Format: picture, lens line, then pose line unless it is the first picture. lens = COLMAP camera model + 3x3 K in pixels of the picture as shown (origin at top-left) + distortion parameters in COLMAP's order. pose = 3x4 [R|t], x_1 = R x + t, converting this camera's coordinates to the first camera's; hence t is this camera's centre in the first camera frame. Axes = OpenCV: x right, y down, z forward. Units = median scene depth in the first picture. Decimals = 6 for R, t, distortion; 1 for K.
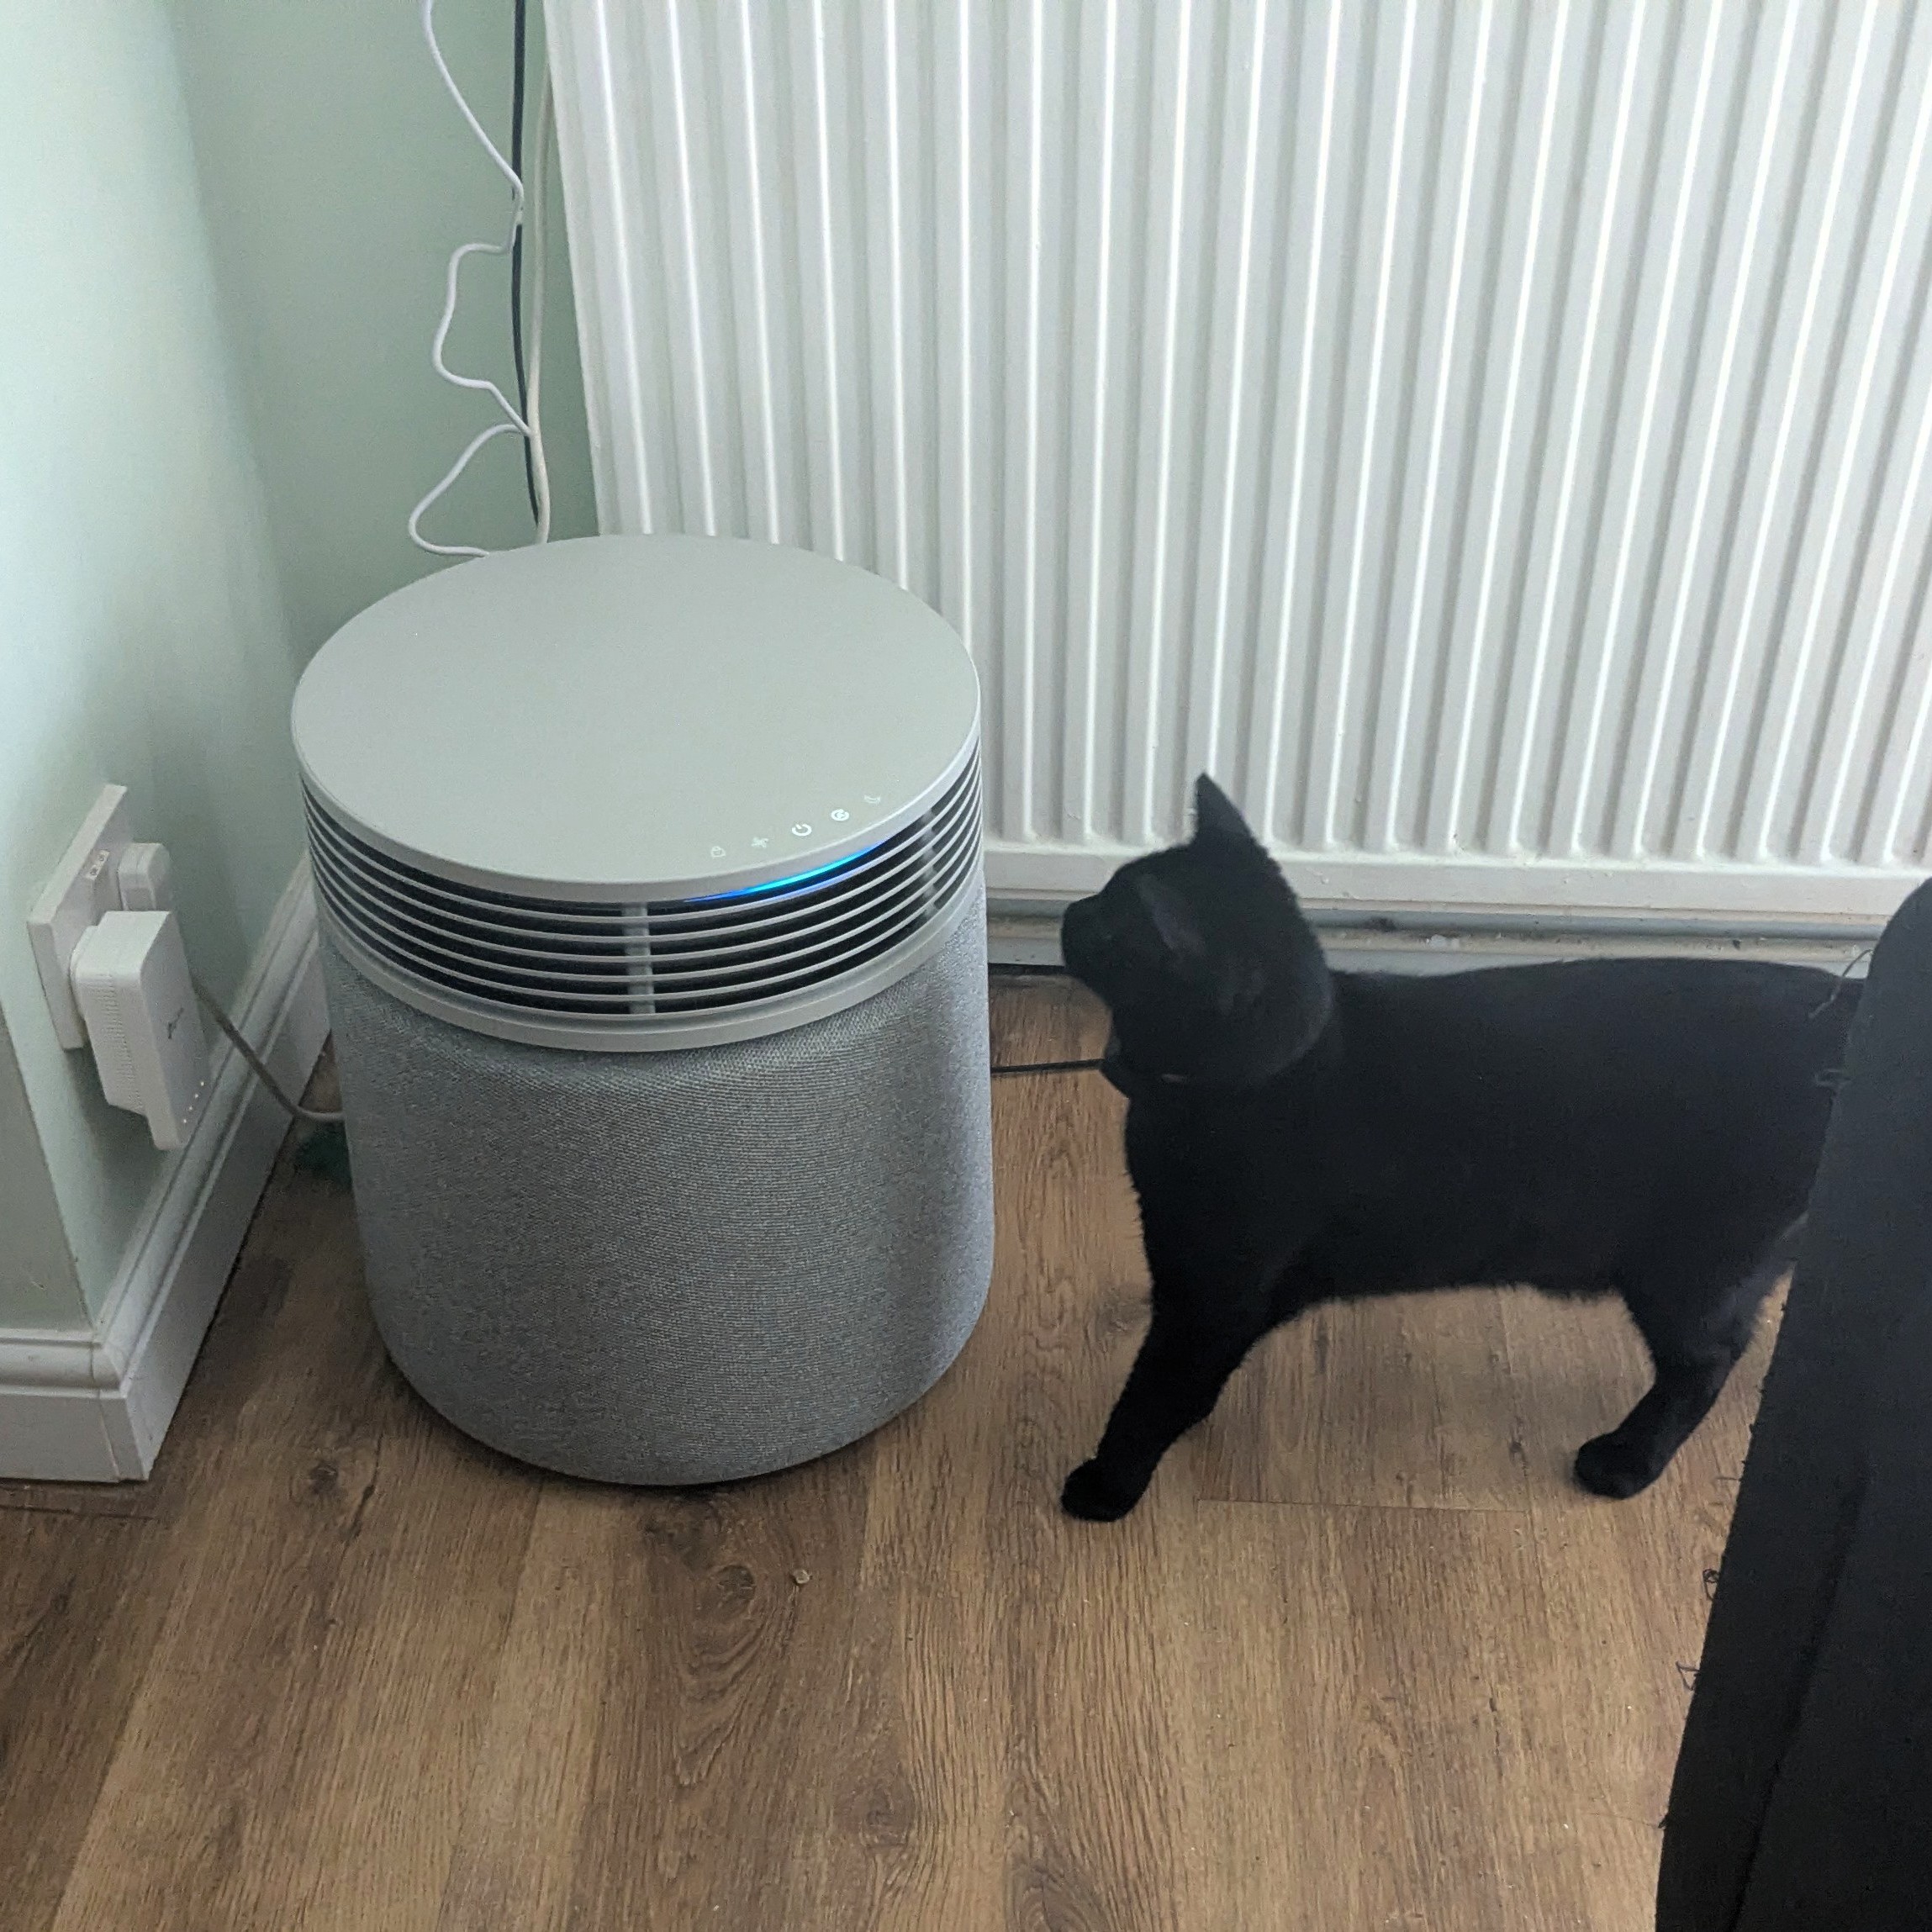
lens RADIAL K [[3027.1, 0, 966.0], [0, 3027.1, 966.0], [0, 0, 1]] dist [0.107335, -0.451173]
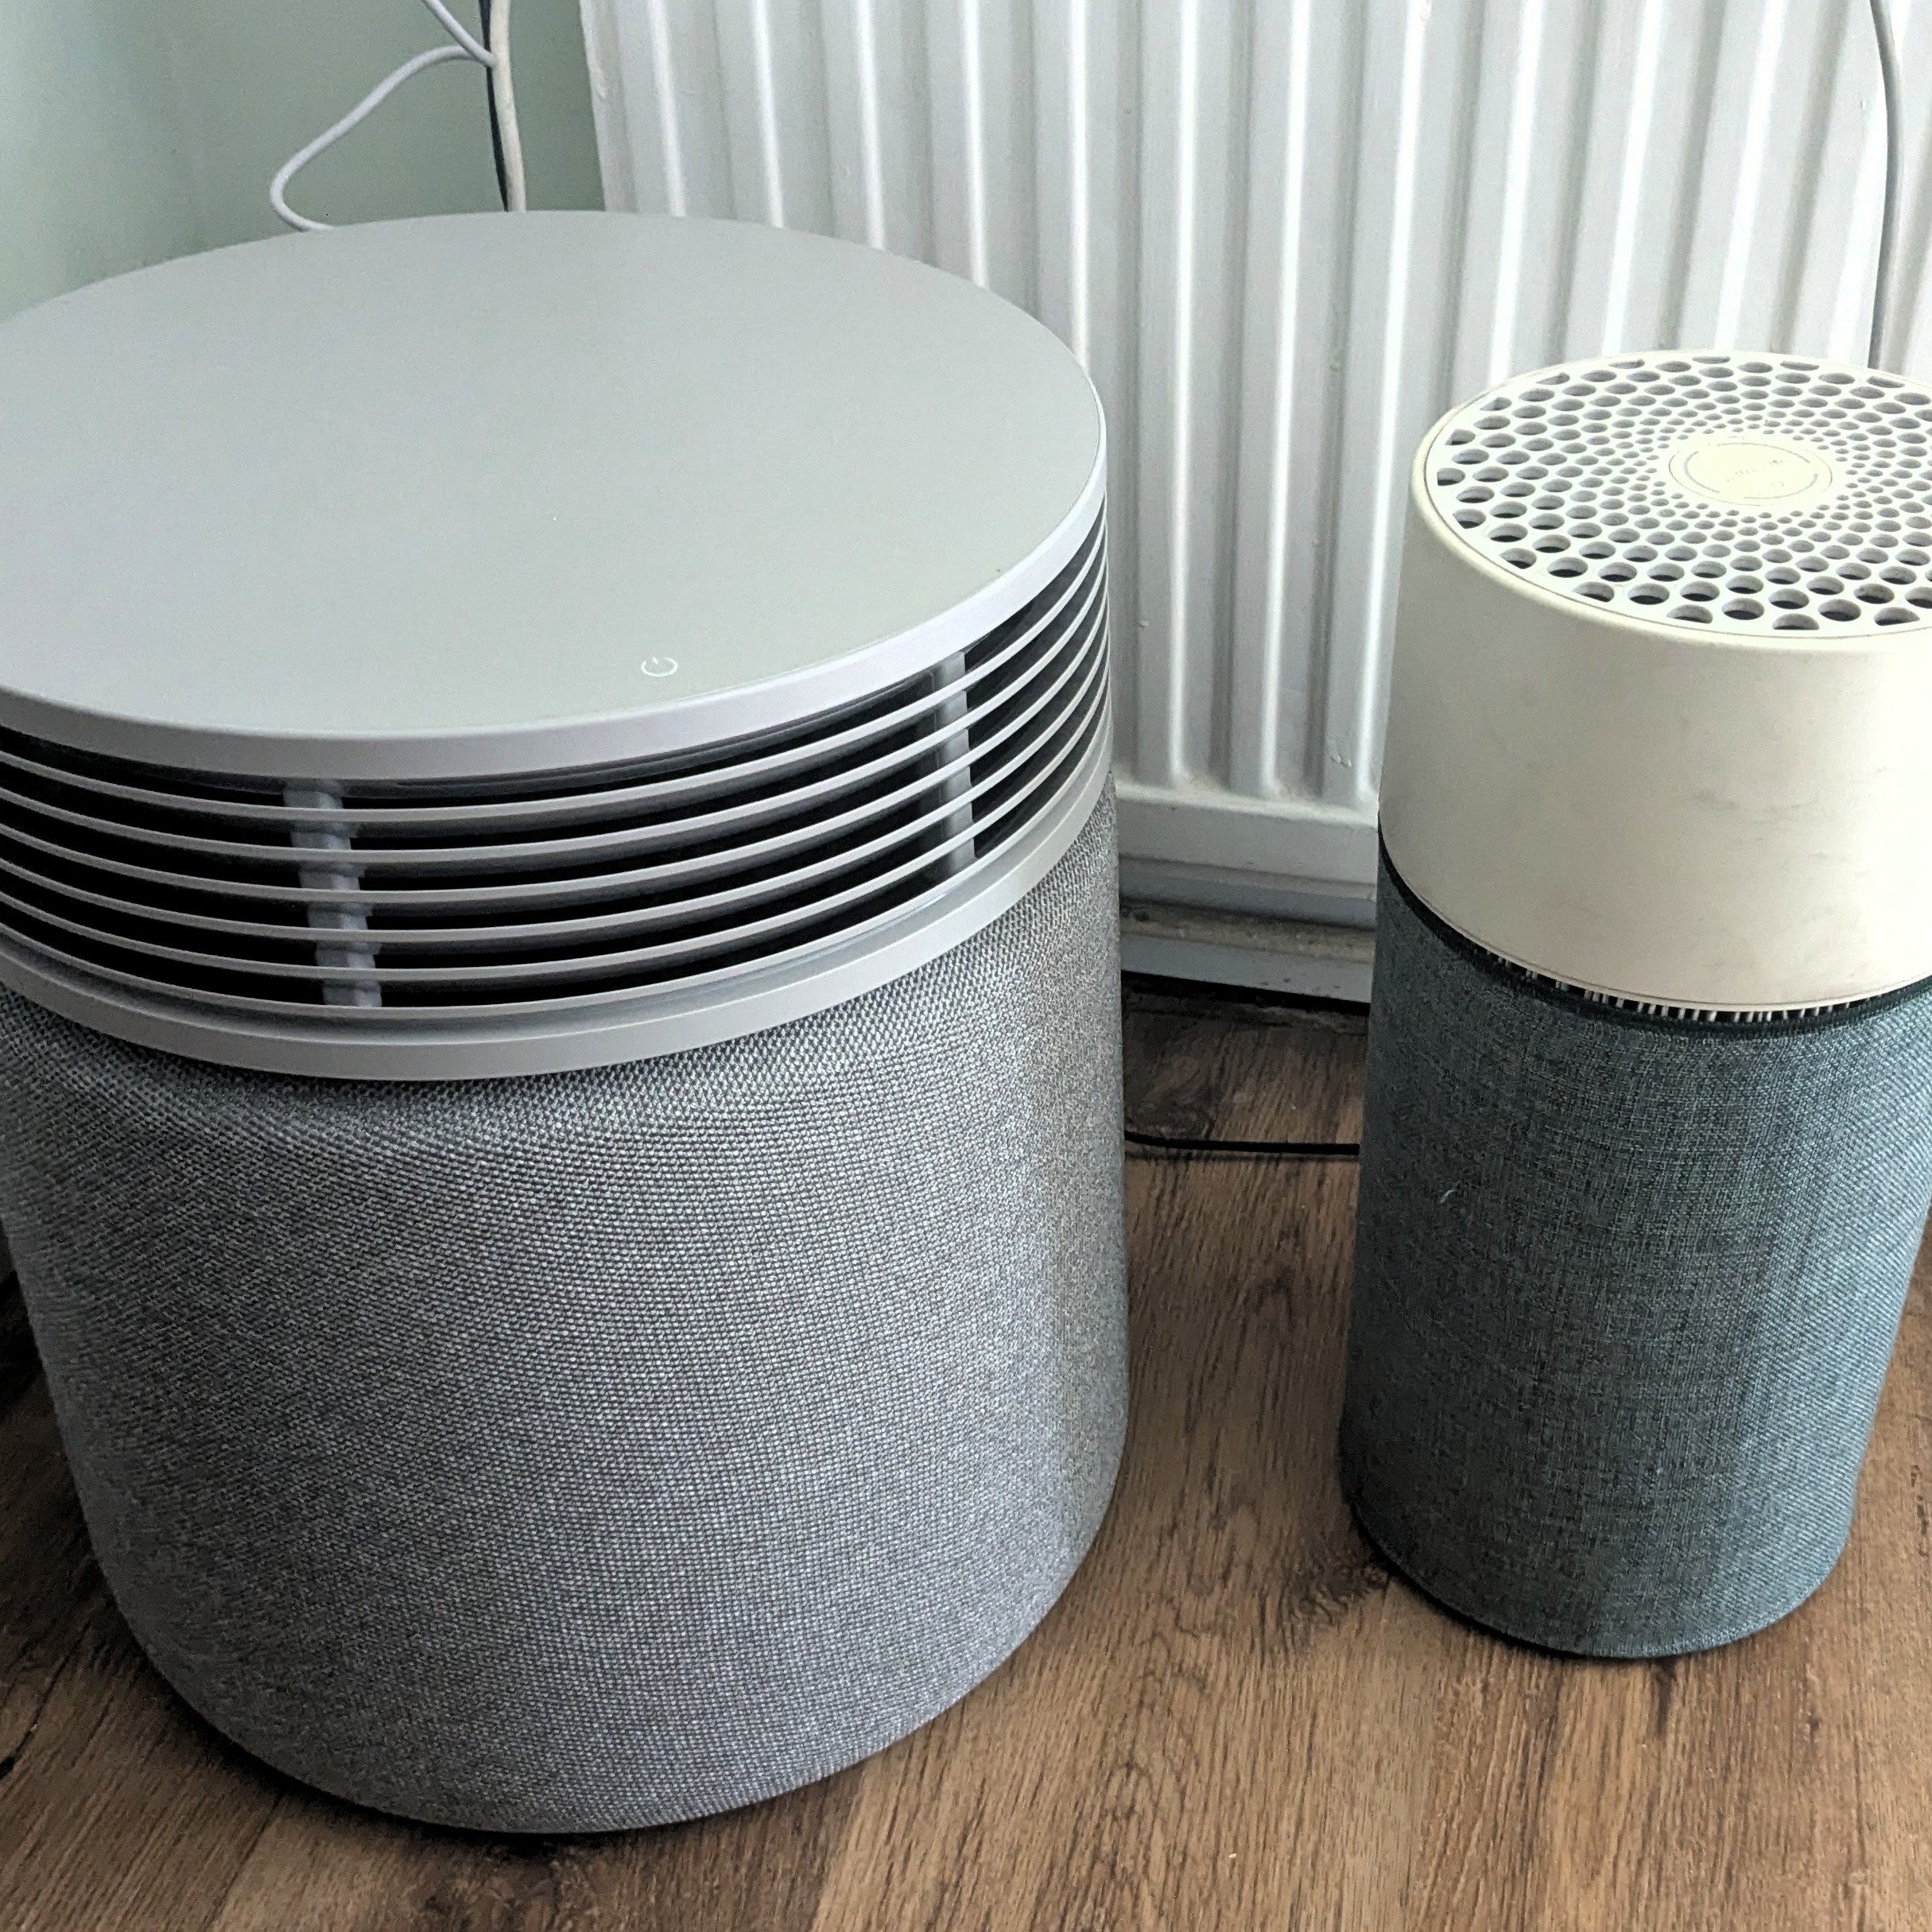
lens RADIAL K [[3027.1, 0, 966.0], [0, 3027.1, 966.0], [0, 0, 1]] dist [0.107335, -0.451173]
pose [[0.987206, 0.083952, -0.135558, 0.056606], [-0.084965, 0.996383, -0.001694, 0.001044], [0.134926, 0.013190, 0.990768, 0.430026]]
